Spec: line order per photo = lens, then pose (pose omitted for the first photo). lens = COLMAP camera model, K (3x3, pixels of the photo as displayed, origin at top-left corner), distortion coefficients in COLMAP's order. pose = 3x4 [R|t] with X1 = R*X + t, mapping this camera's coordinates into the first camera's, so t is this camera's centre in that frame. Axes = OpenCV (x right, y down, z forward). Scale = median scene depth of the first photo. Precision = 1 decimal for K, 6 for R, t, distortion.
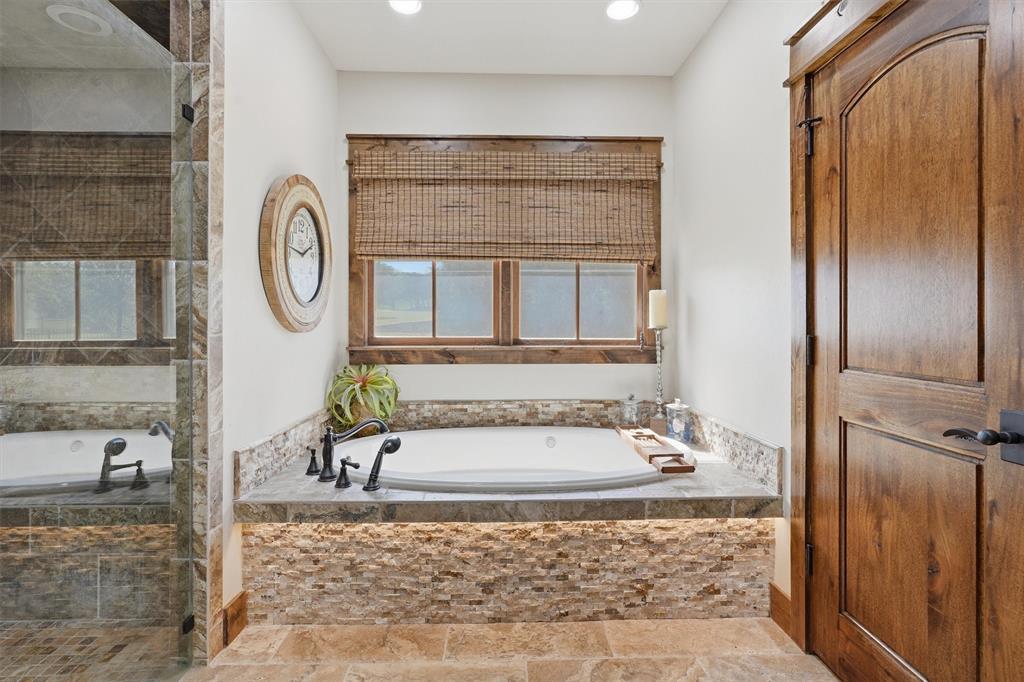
lens RADIAL K [[501.8, 0, 514.7], [0, 501.8, 332.2], [0, 0, 1]] dist [-0.010106, 0.004978]
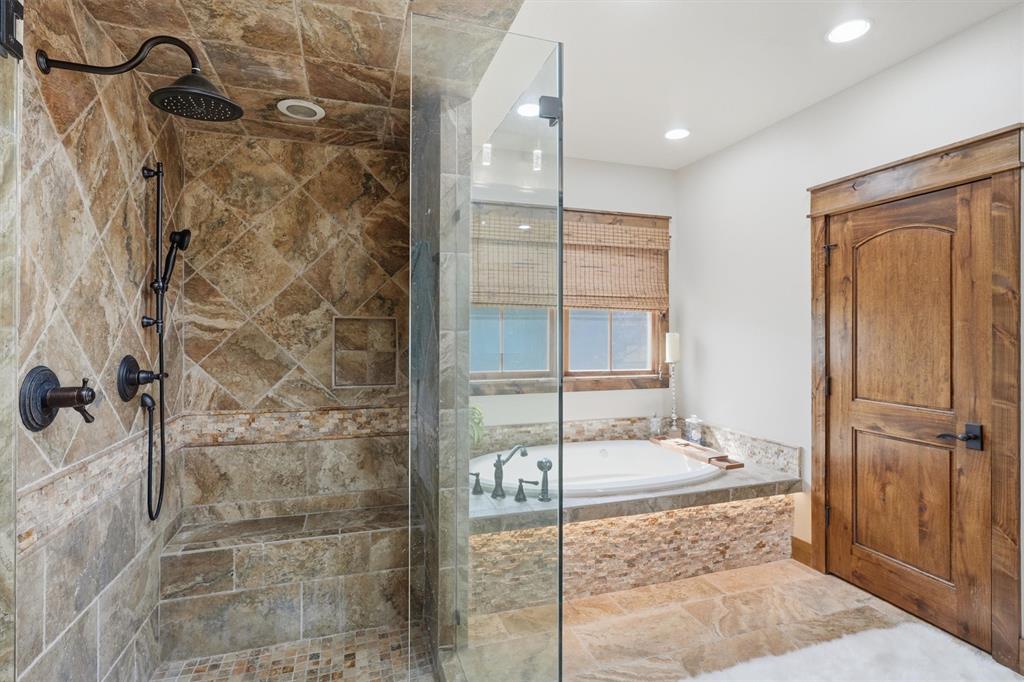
lens RADIAL K [[501.8, 0, 514.5], [0, 501.8, 338.6], [0, 0, 1]] dist [-0.010106, 0.004978]
pose [[0.956839, -0.002002, 0.290613, -0.761258], [0.002576, 0.999995, -0.001595, -0.105700], [-0.290609, 0.002275, 0.956839, -0.226512]]
